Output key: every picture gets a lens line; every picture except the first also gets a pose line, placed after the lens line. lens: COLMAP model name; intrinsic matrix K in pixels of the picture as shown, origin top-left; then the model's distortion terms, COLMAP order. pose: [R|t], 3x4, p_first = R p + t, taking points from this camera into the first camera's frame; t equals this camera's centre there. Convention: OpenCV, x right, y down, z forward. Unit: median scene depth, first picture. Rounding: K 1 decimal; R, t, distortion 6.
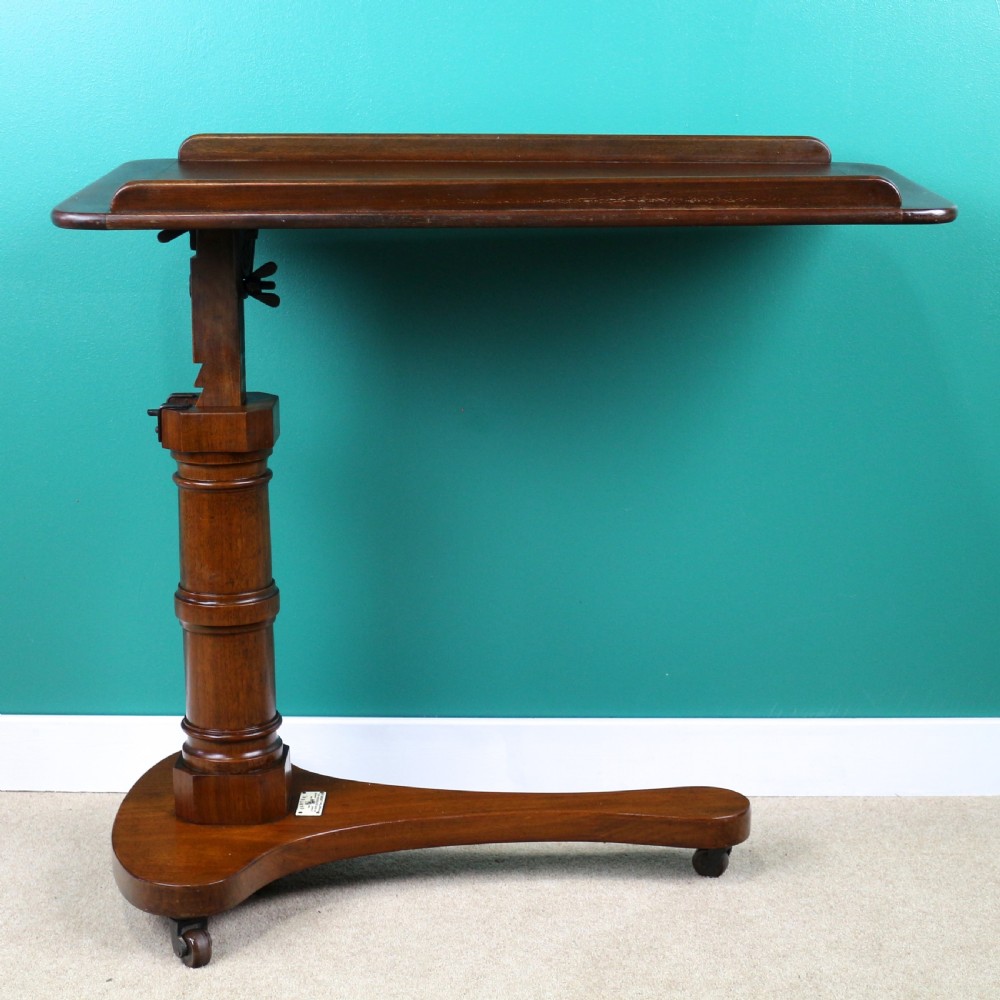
lens RADIAL K [[1902.4, 0, 466.0], [0, 1902.4, 488.0], [0, 0, 1]] dist [-0.086588, 0.000000]
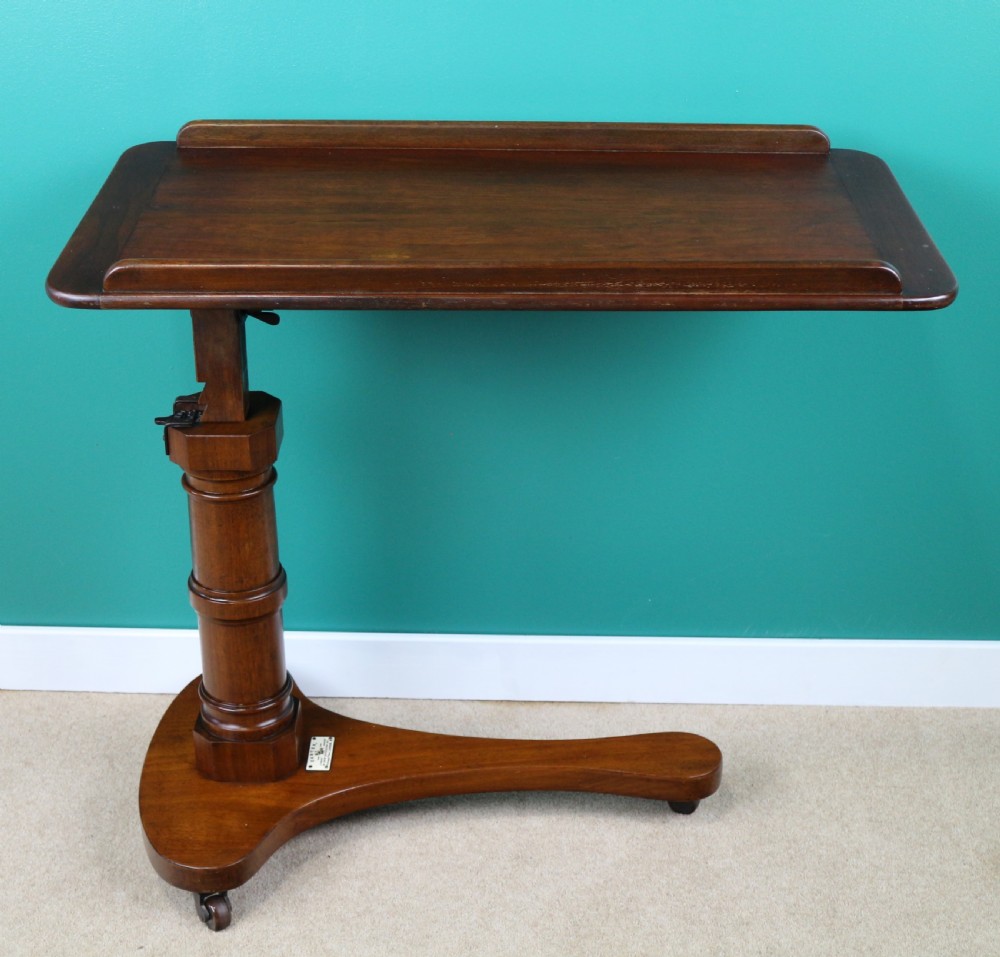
lens RADIAL K [[1649.7, 0, 451.4], [0, 1649.7, 494.4], [0, 0, 1]] dist [-0.079690, 0.000000]
pose [[0.999912, 0.004788, -0.012337, 0.005132], [-0.001579, 0.968763, 0.247985, -0.221599], [0.013138, -0.247943, 0.968685, 0.121470]]
